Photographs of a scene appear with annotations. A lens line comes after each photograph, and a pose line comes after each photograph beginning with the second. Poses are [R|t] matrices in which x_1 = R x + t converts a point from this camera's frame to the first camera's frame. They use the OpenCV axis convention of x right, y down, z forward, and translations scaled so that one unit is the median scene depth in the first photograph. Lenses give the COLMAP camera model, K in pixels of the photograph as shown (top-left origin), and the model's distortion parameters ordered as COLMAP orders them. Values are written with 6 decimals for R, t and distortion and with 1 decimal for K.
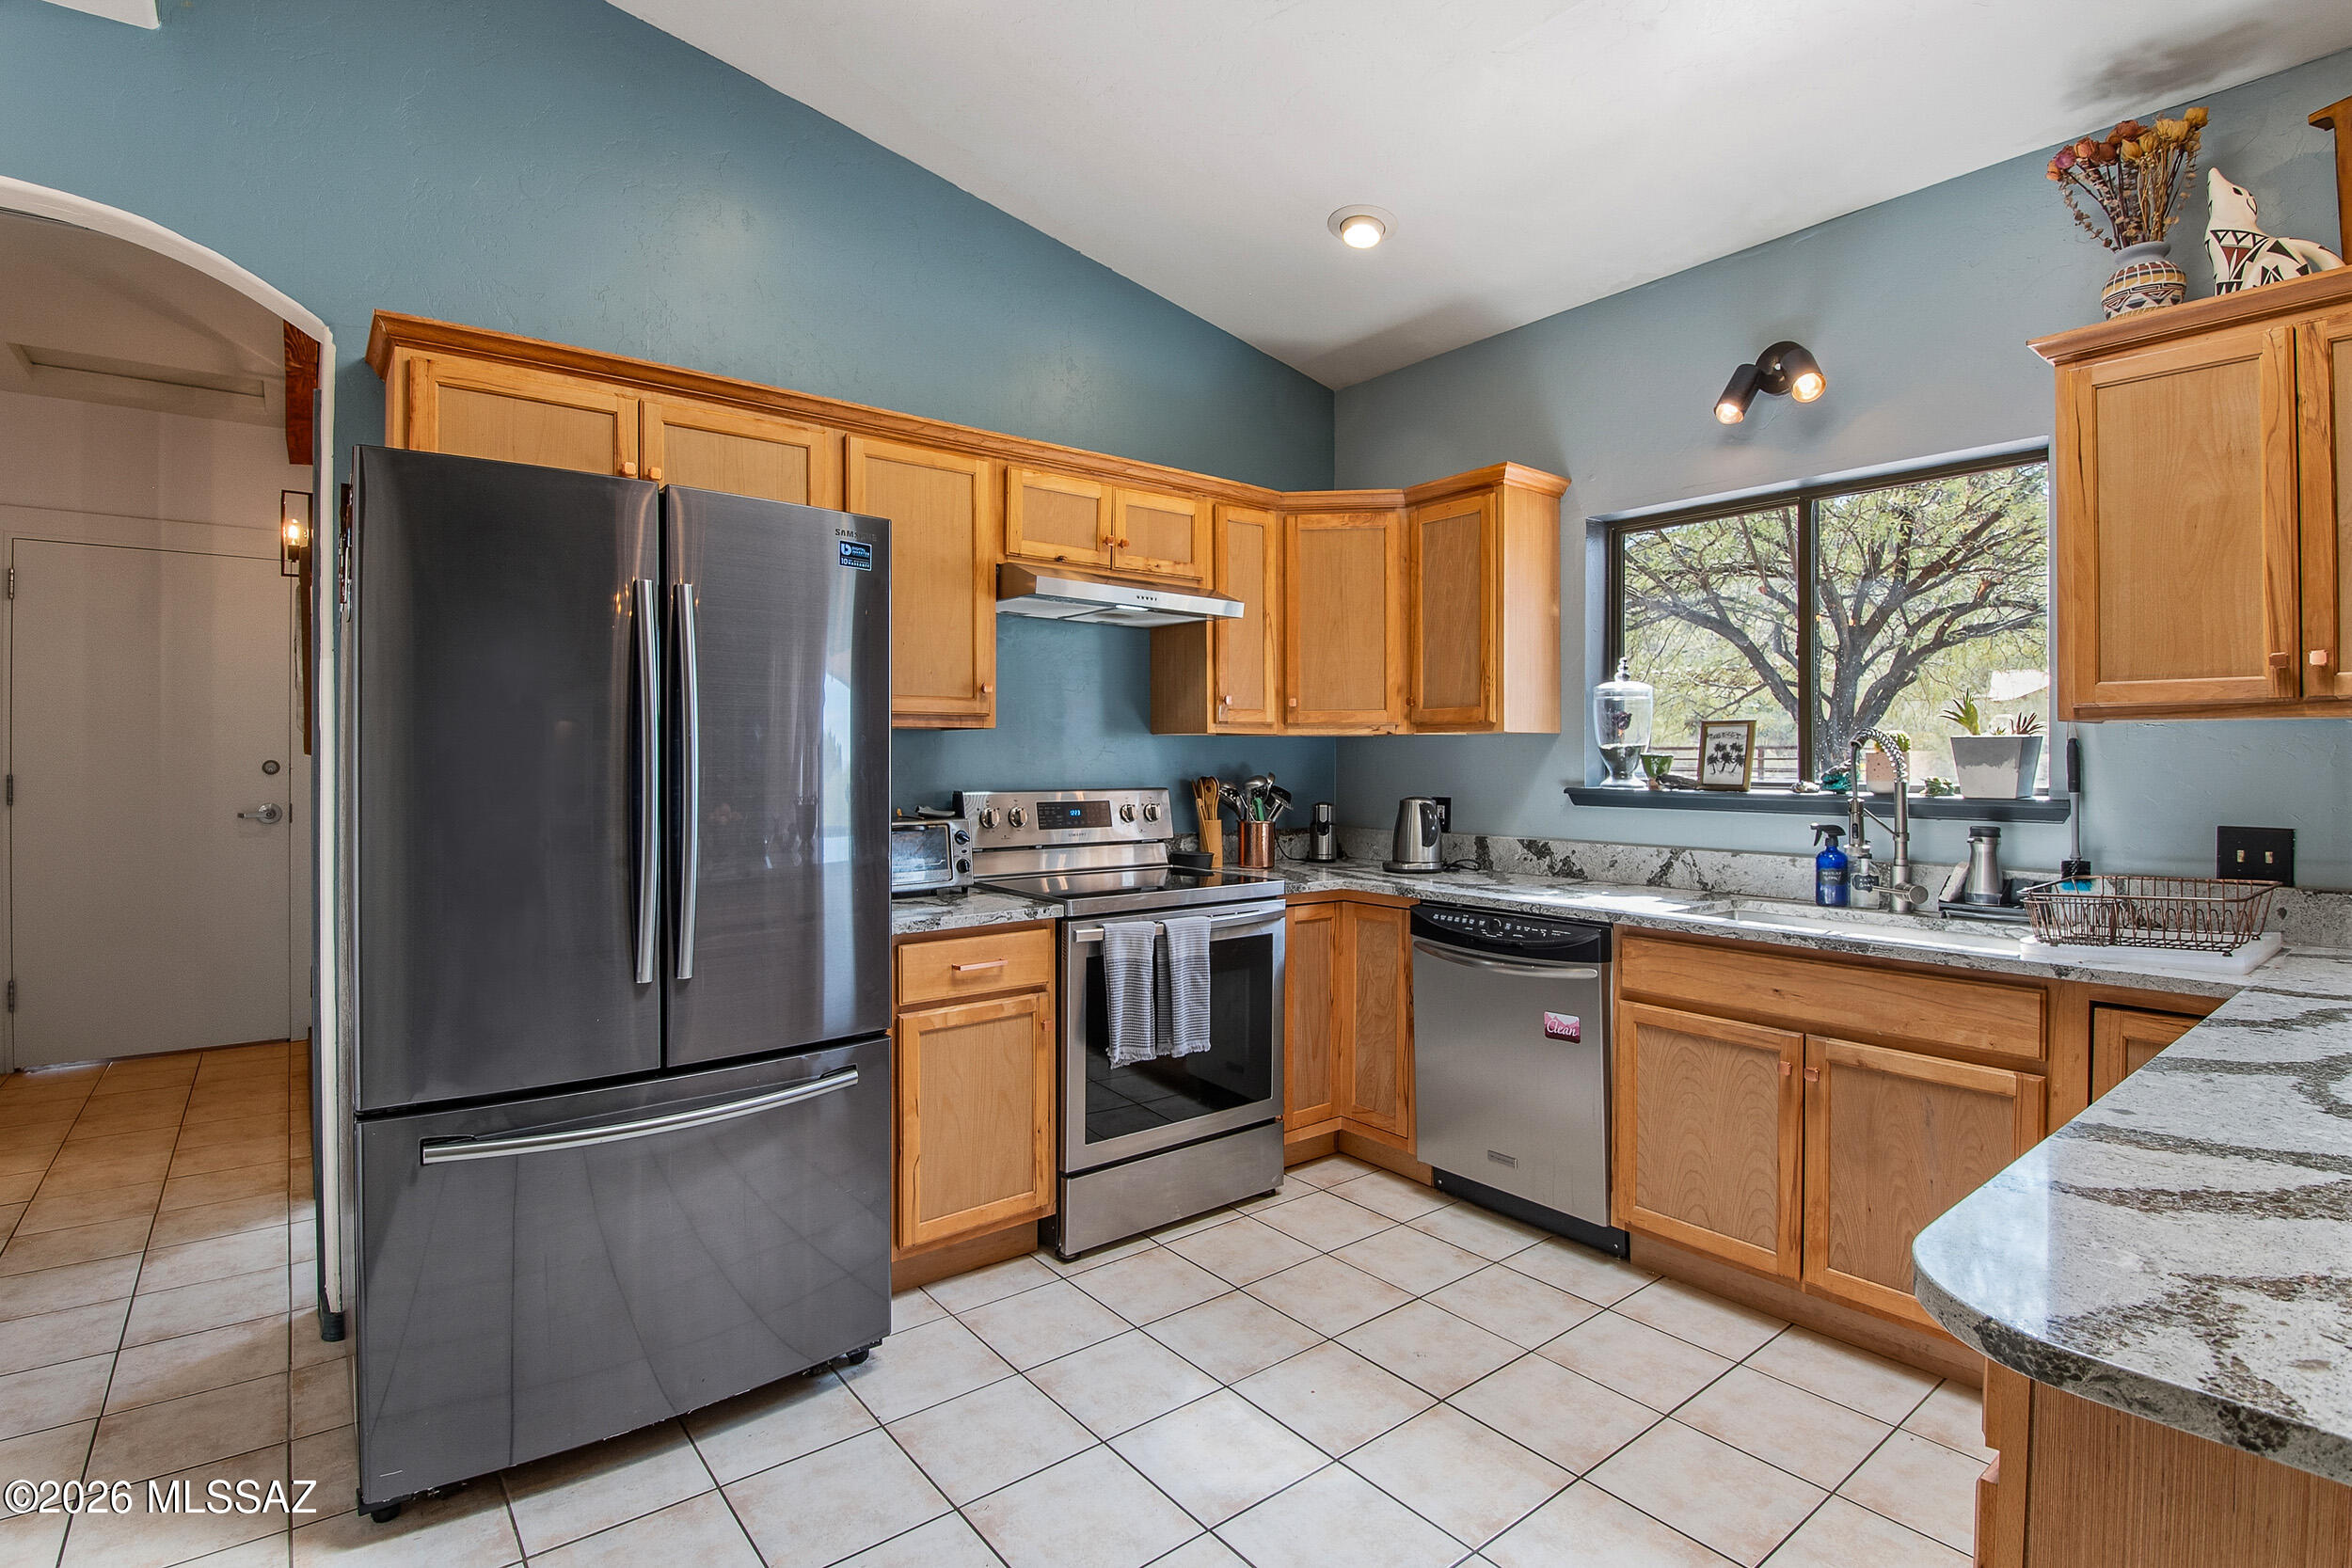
lens RADIAL K [[1105.8, 0, 1172.0], [0, 1105.8, 757.3], [0, 0, 1]] dist [0.003533, -0.023015]
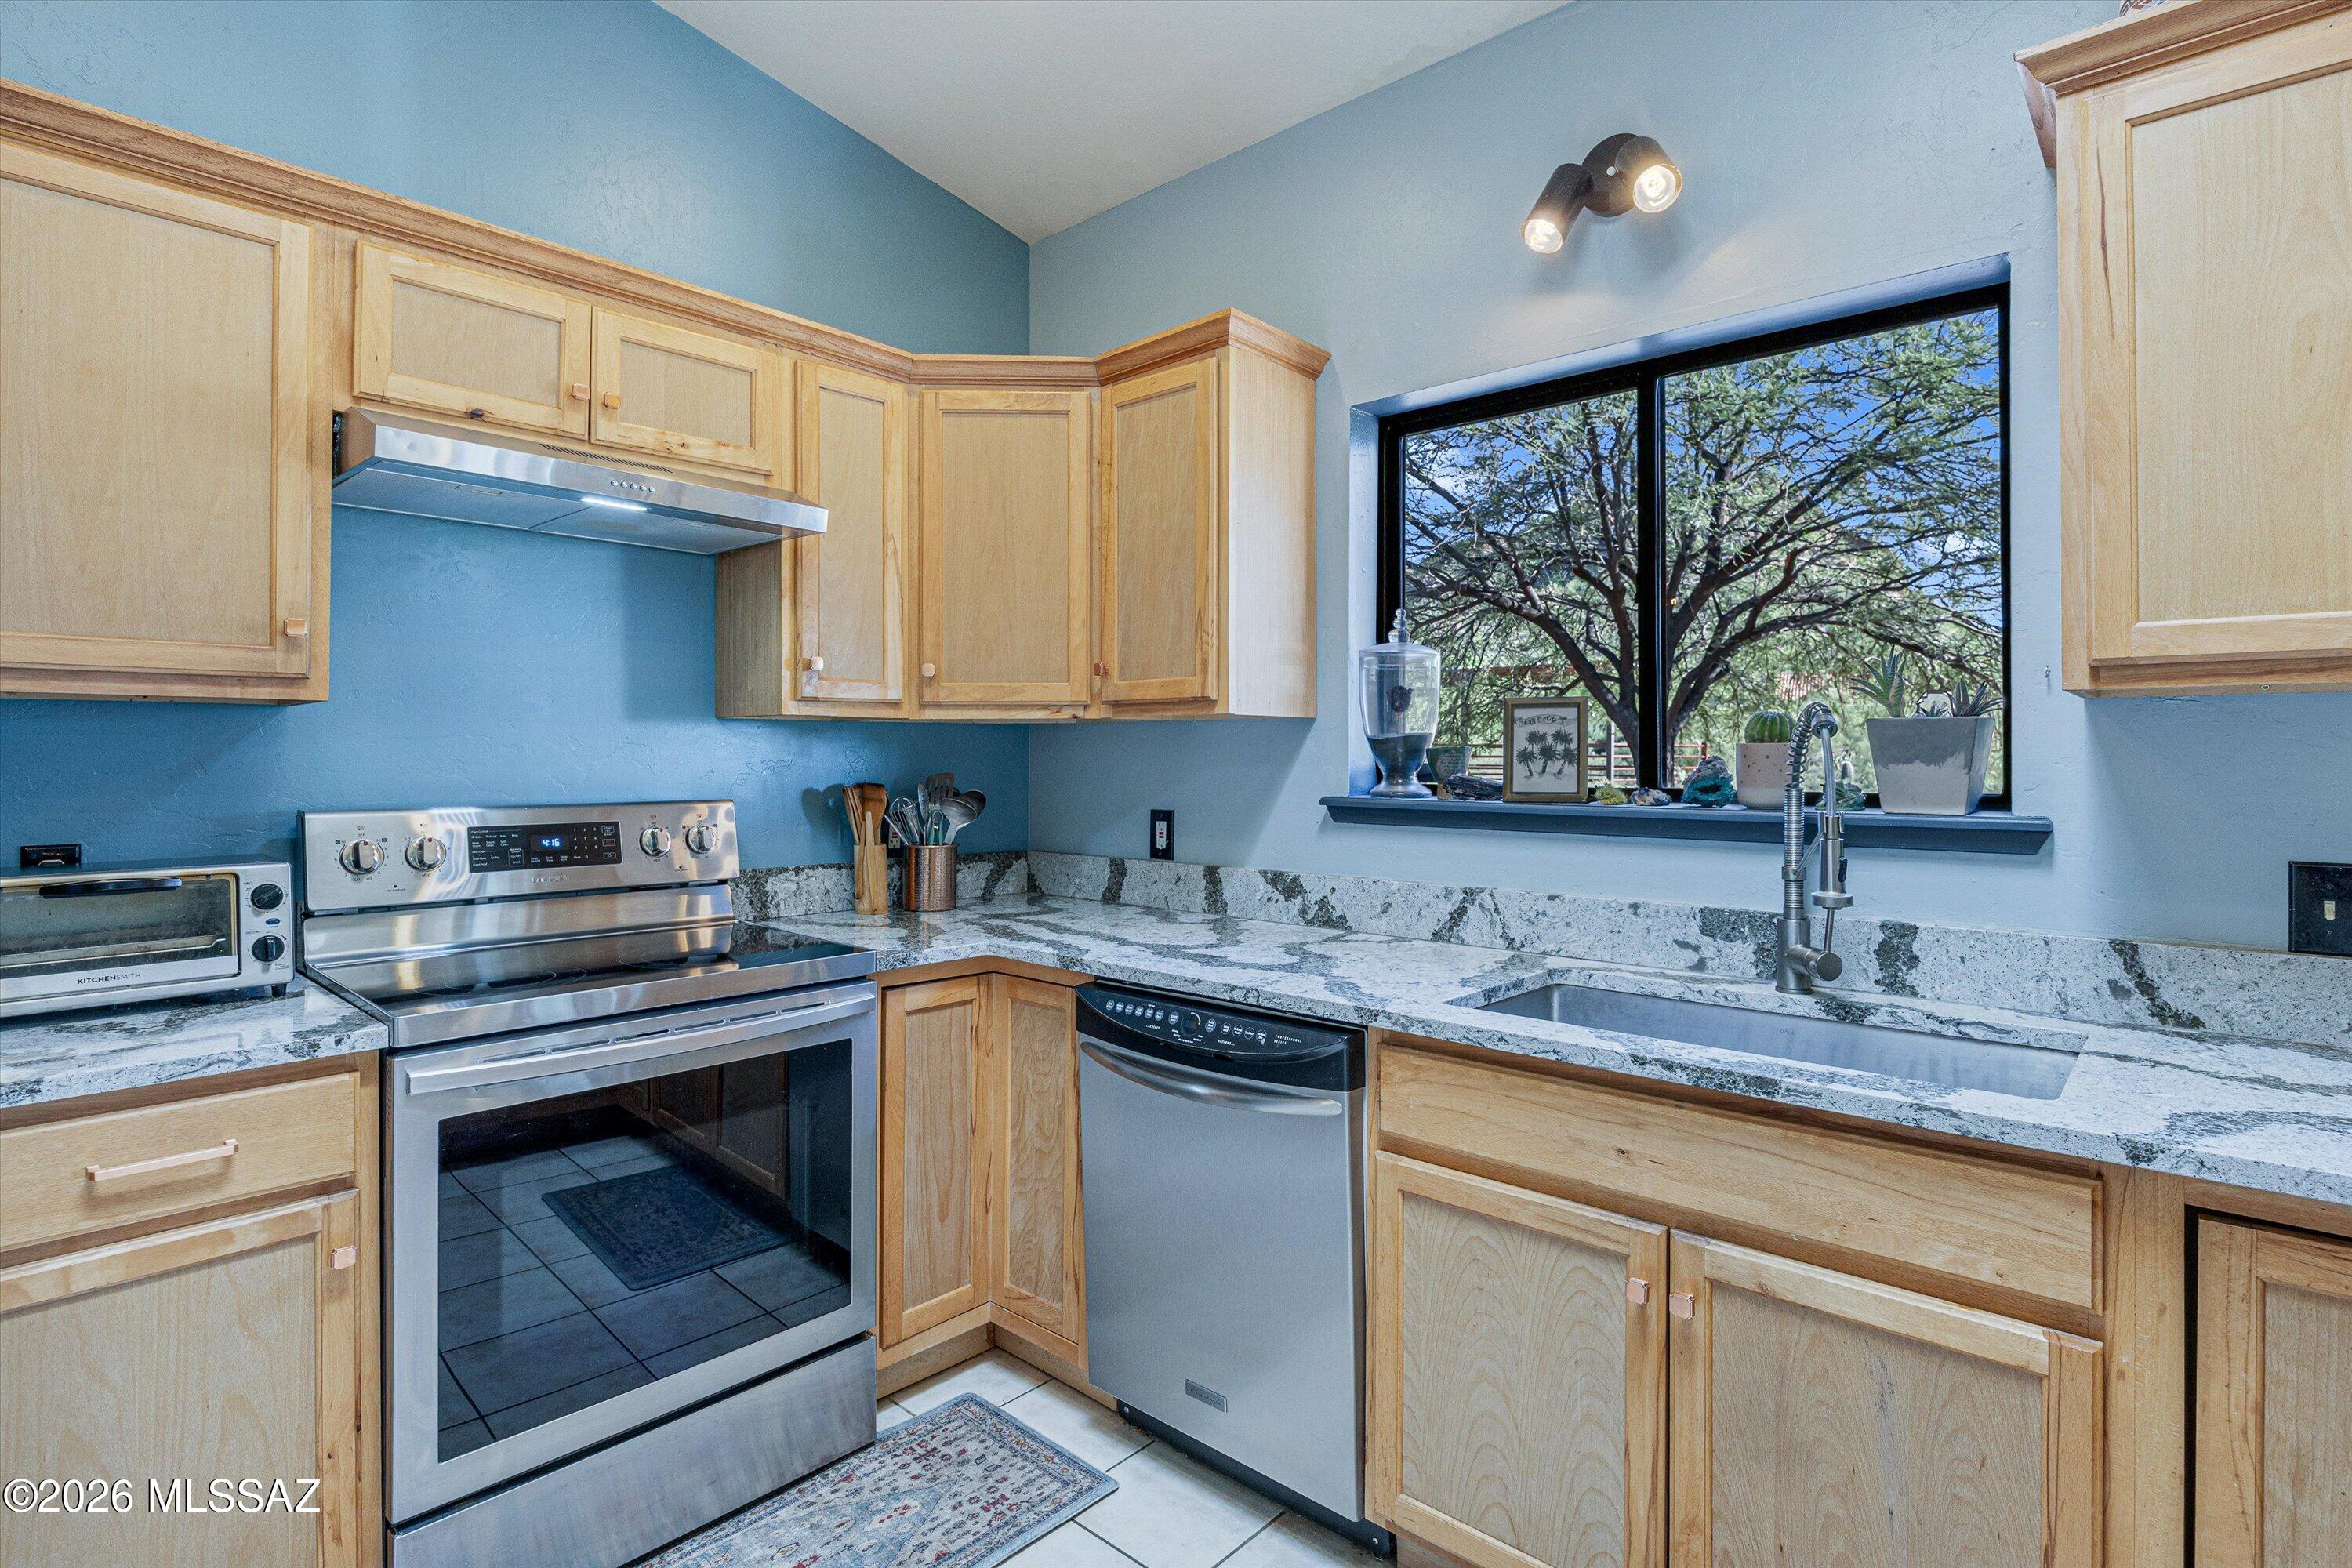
lens RADIAL K [[1154.5, 0, 1185.6], [0, 1154.5, 748.3], [0, 0, 1]] dist [-0.012061, 0.000181]
pose [[0.985975, 0.000758, 0.166891, 0.190628], [0.000275, 0.999981, -0.006163, 0.002027], [-0.166892, 0.006123, 0.985956, 0.382335]]
